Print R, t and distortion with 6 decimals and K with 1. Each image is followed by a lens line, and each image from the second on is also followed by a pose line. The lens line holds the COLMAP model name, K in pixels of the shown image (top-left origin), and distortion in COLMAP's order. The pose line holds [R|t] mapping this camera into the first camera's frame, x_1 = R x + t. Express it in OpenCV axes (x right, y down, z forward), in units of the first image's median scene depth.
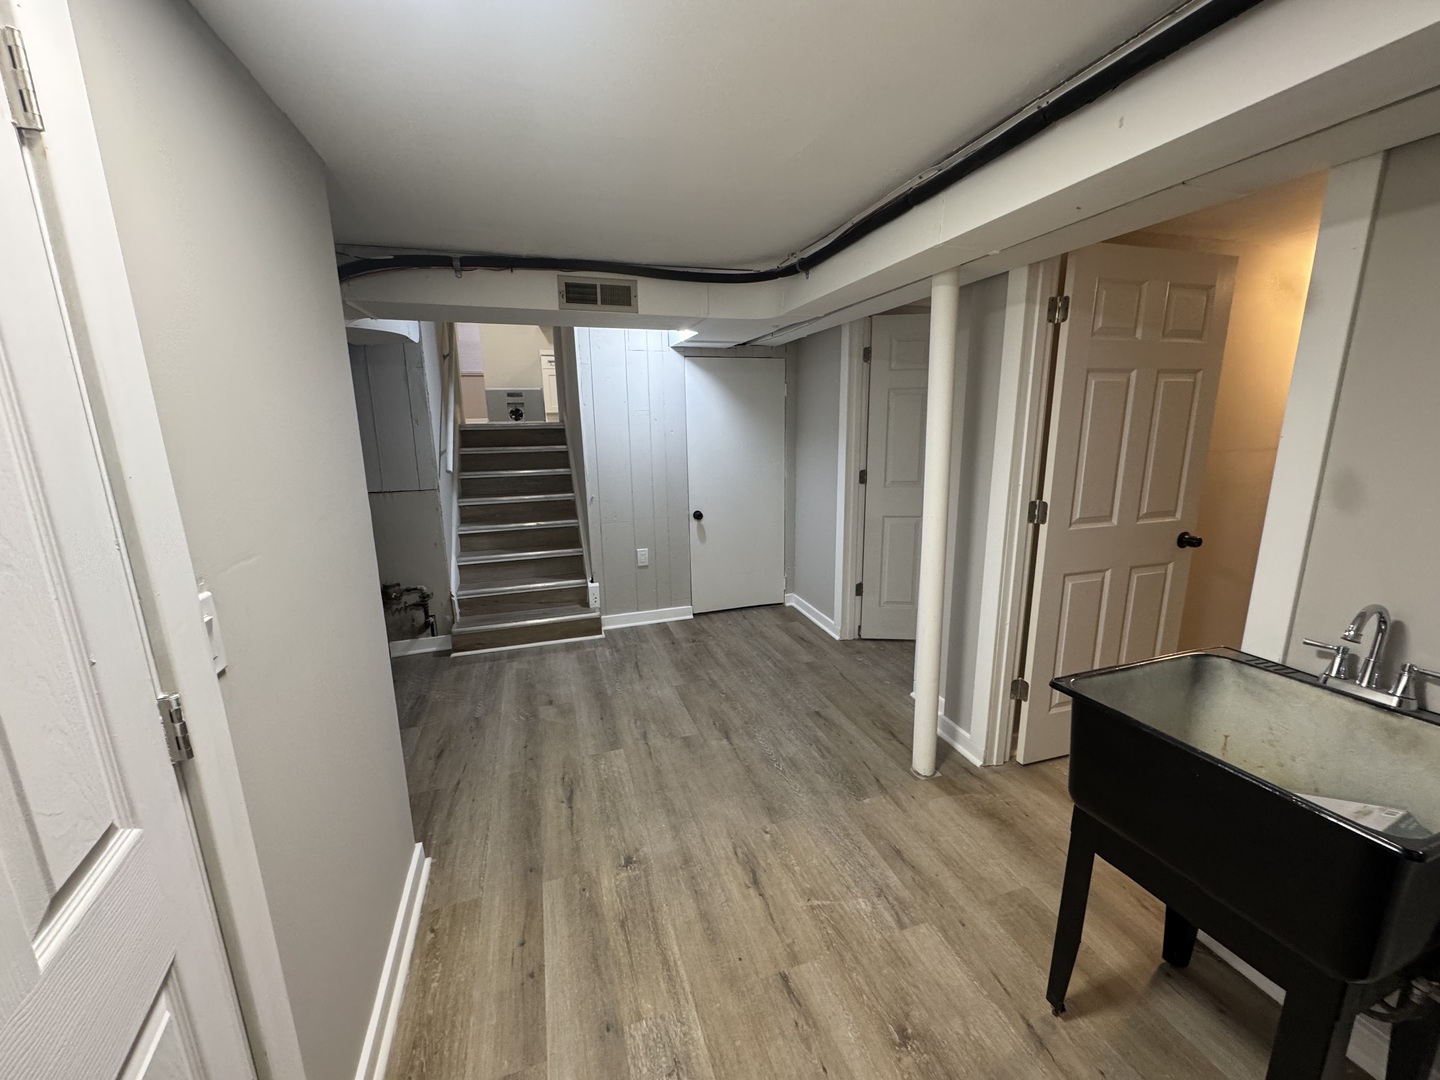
lens RADIAL K [[577.2, 0, 720.0], [0, 577.2, 540.0], [0, 0, 1]] dist [-0.000288, 0.000463]
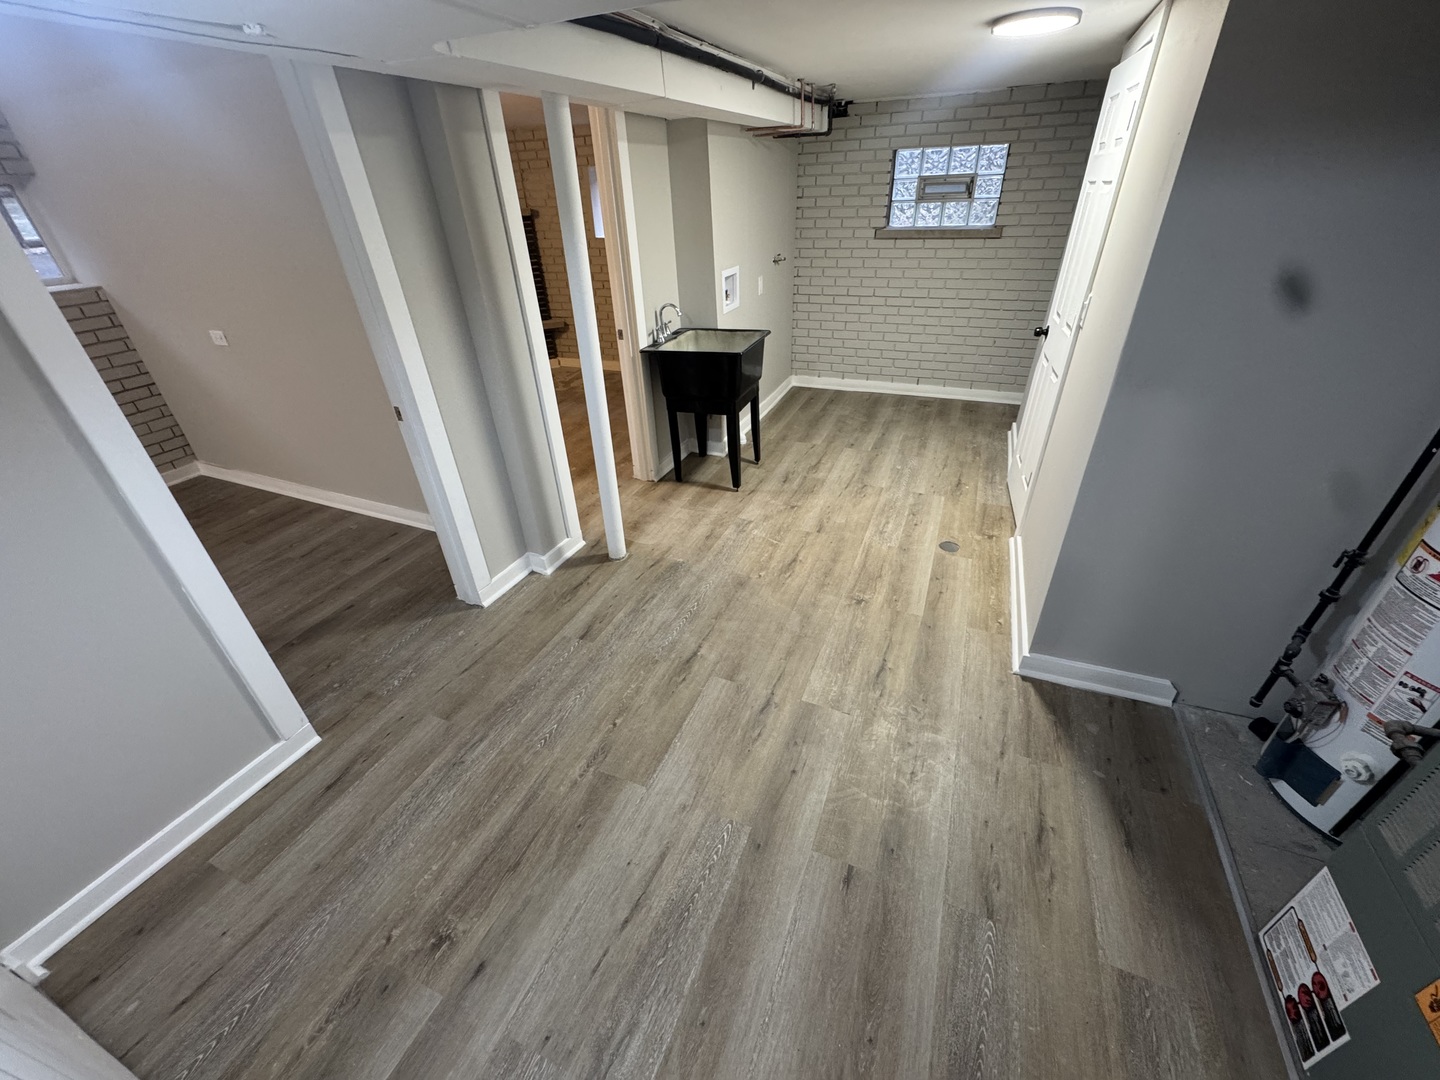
lens RADIAL K [[577.2, 0, 720.0], [0, 577.2, 540.0], [0, 0, 1]] dist [-0.000288, 0.000463]
pose [[-0.760566, -0.303107, 0.574165, -0.543402], [0.179910, 0.751317, 0.634945, -0.395305], [-0.623836, 0.586215, -0.516894, 1.536274]]
